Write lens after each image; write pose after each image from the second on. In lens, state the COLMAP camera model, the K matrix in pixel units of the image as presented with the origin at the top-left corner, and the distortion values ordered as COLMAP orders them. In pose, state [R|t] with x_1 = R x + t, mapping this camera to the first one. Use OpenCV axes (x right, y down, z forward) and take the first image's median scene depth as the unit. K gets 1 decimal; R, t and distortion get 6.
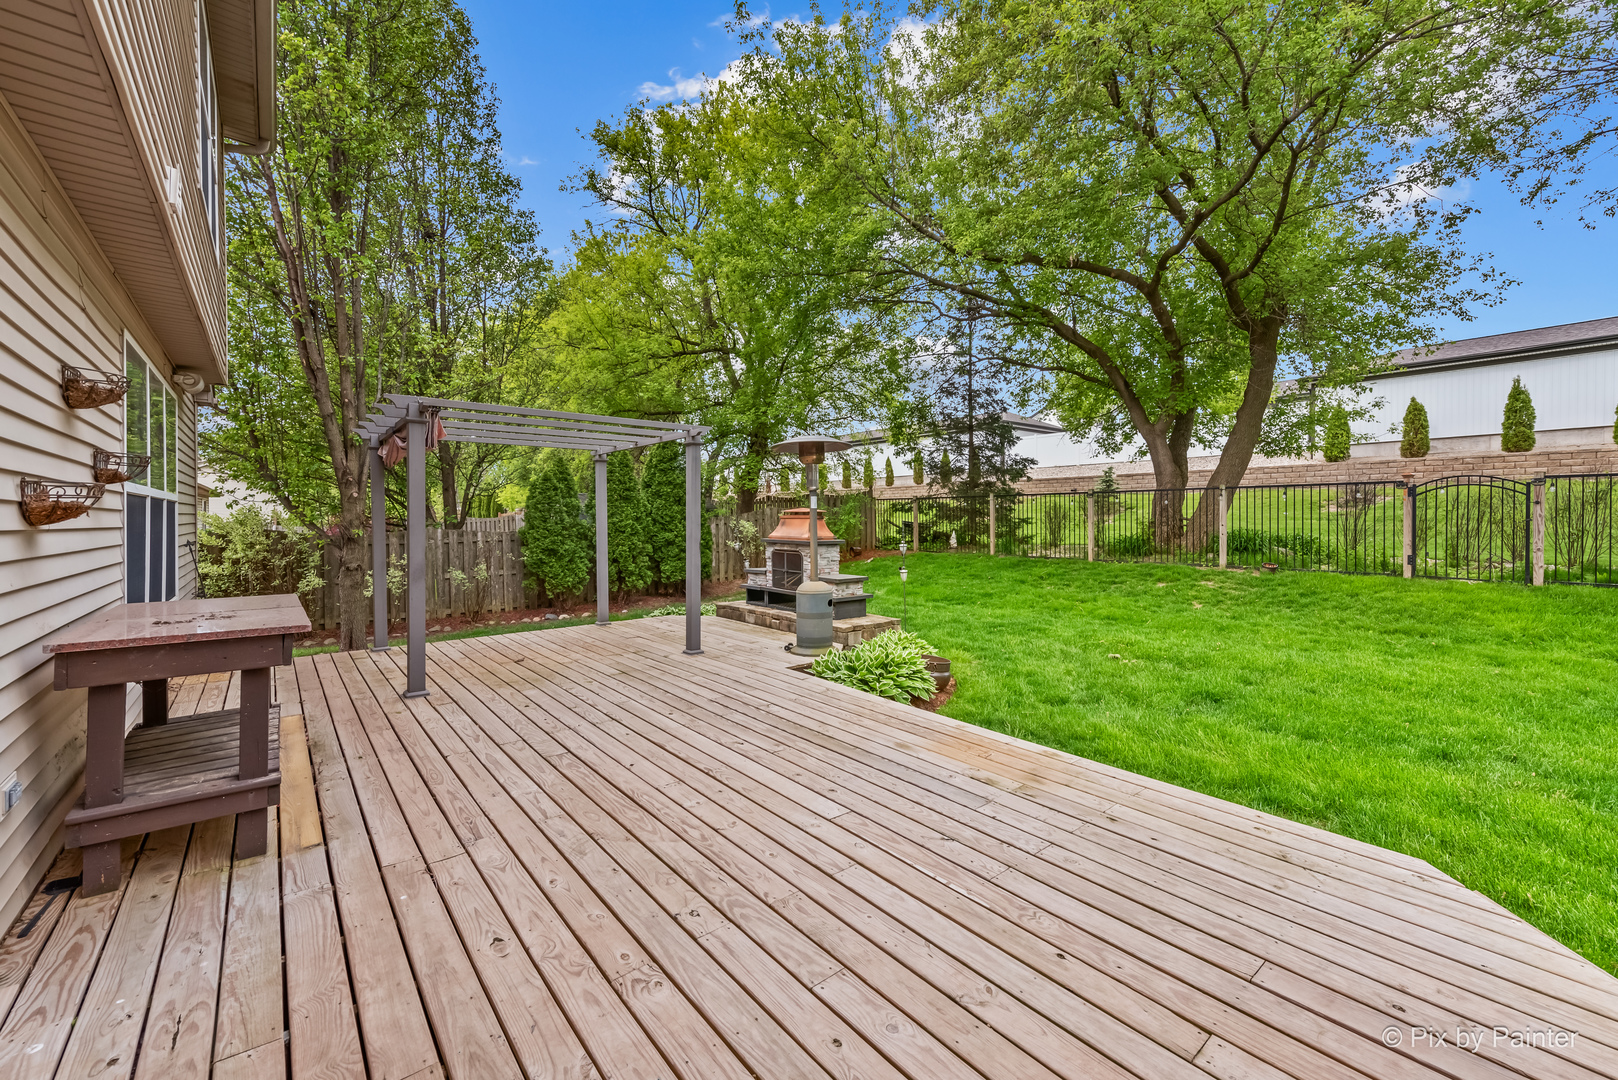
lens RADIAL K [[652.8, 0, 810.8], [0, 652.8, 529.1], [0, 0, 1]] dist [0.008958, -0.001091]
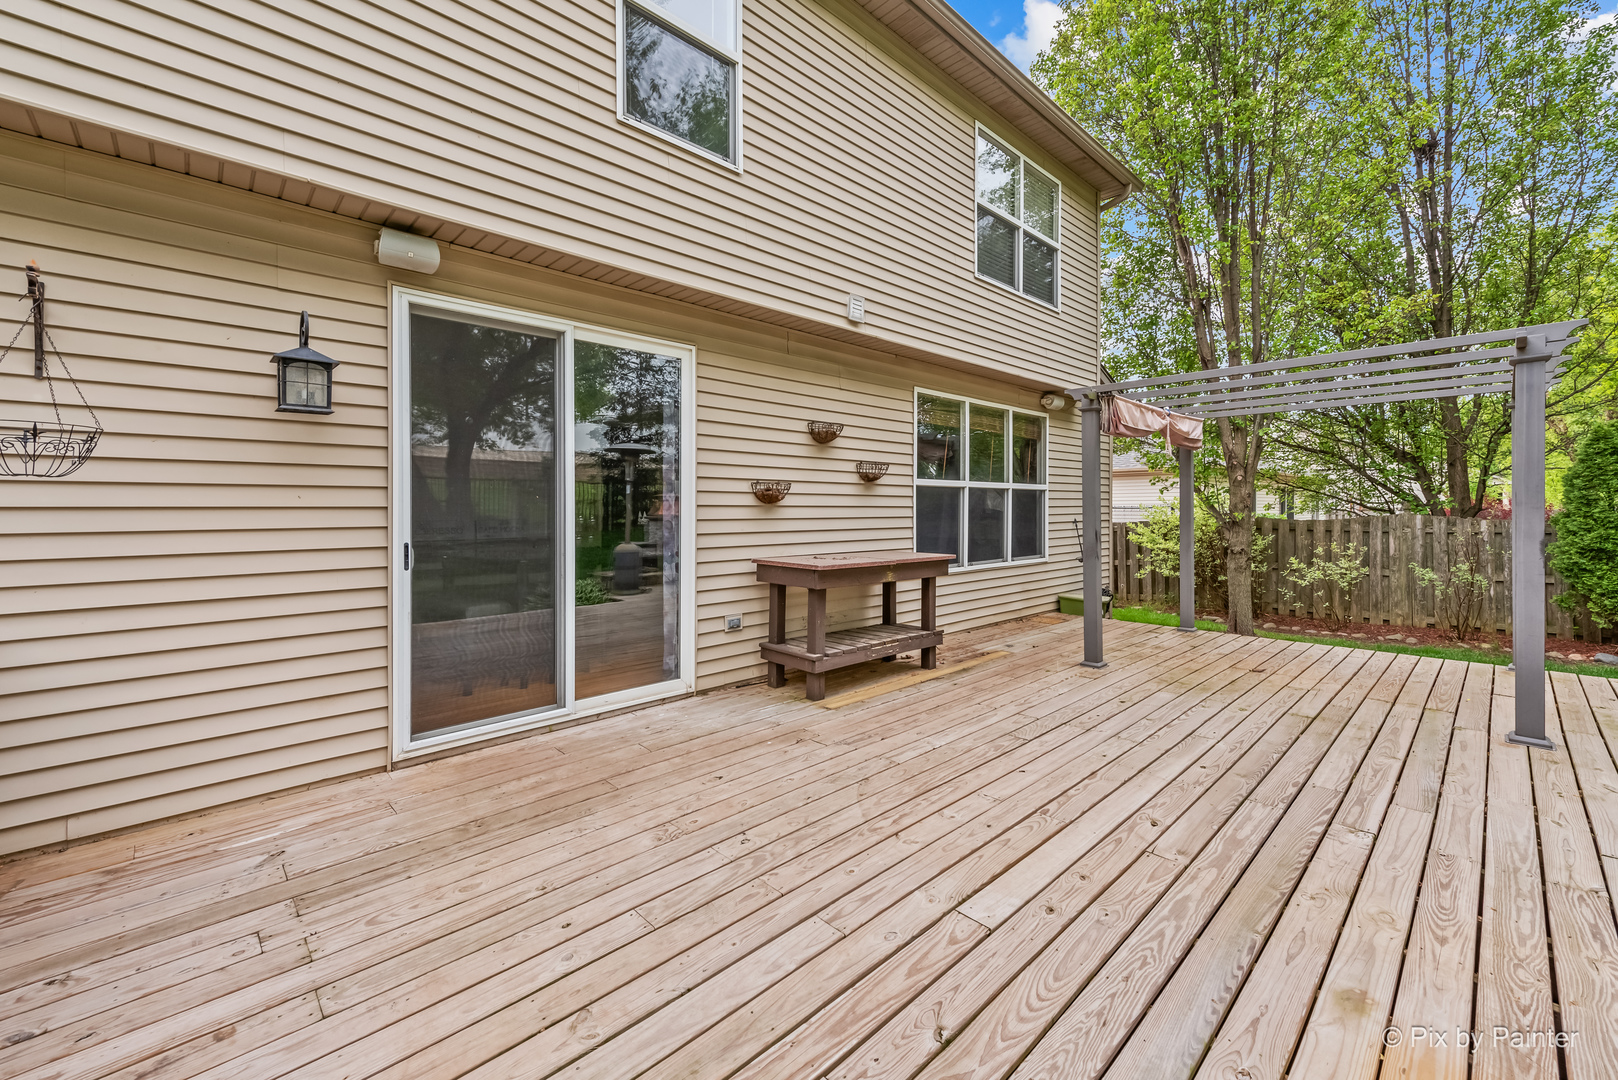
lens RADIAL K [[652.8, 0, 802.8], [0, 652.8, 508.8], [0, 0, 1]] dist [0.008958, -0.001091]
pose [[0.063171, 0.004348, -0.997993, 0.560798], [-0.015871, 0.999868, 0.003352, 0.003245], [0.997877, 0.015627, 0.063232, 0.596953]]
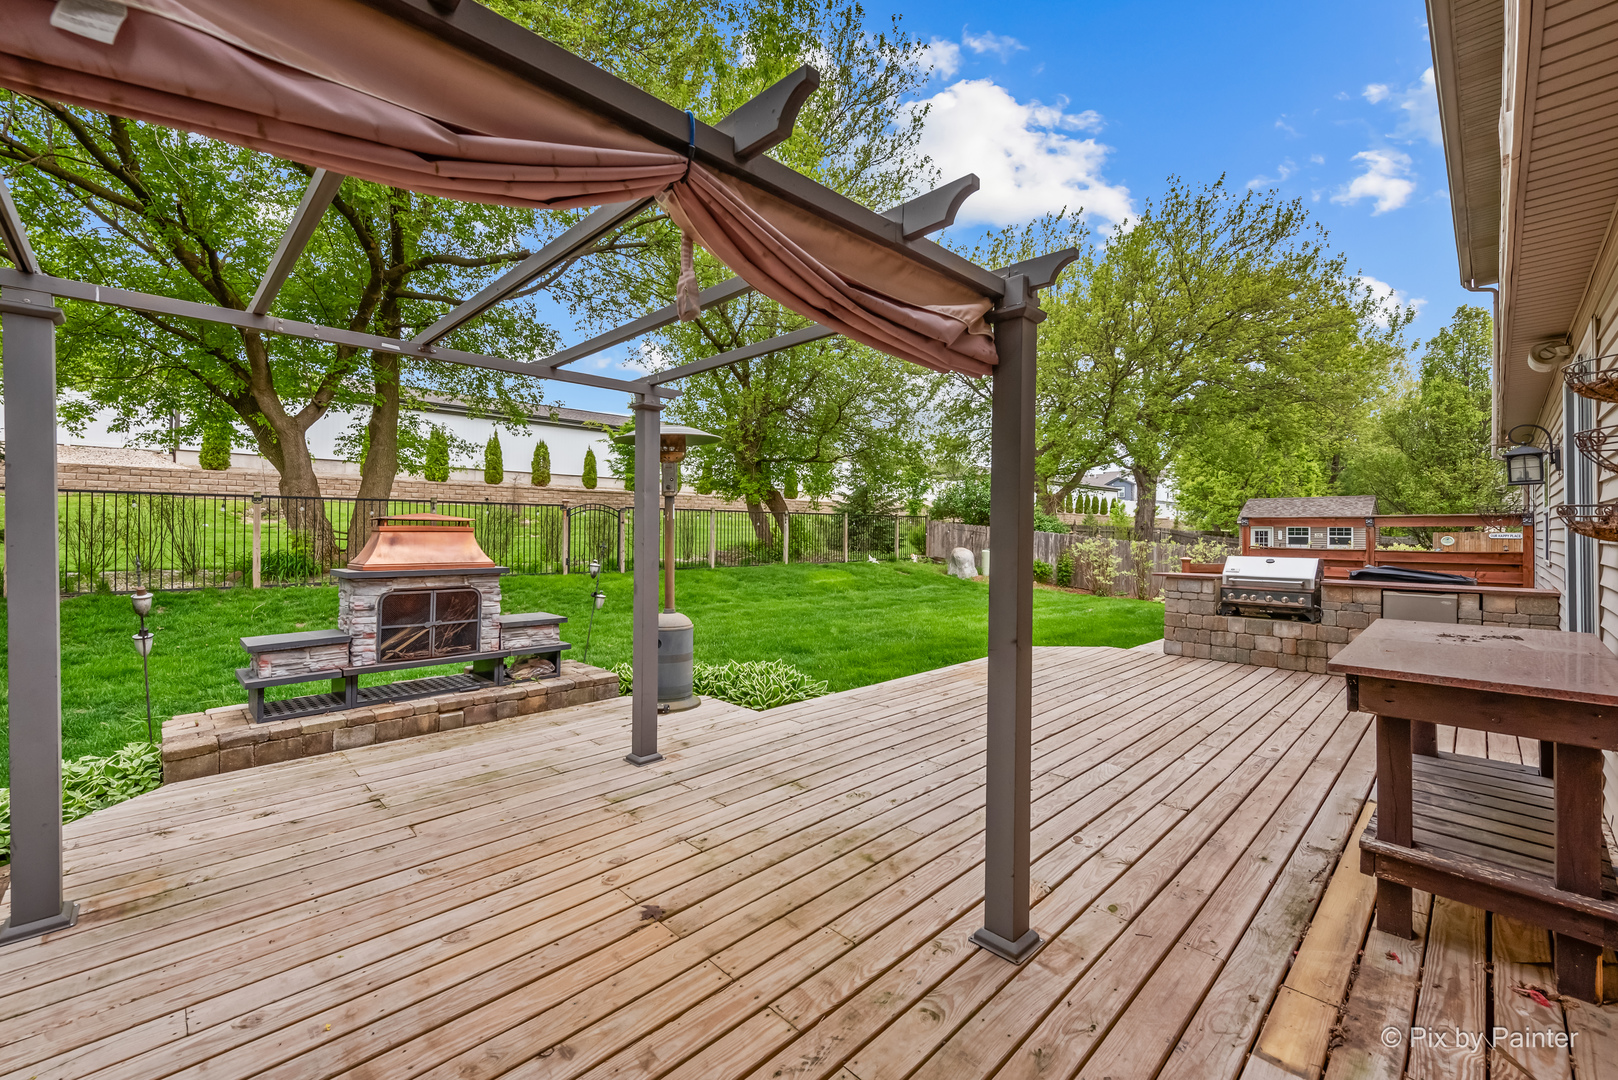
lens RADIAL K [[652.8, 0, 817.5], [0, 652.8, 532.4], [0, 0, 1]] dist [0.008958, -0.001091]
pose [[-0.082960, -0.001804, 0.996551, -1.345252], [0.015070, 0.999882, 0.003065, -0.028589], [-0.996439, 0.015273, -0.082923, 1.516166]]
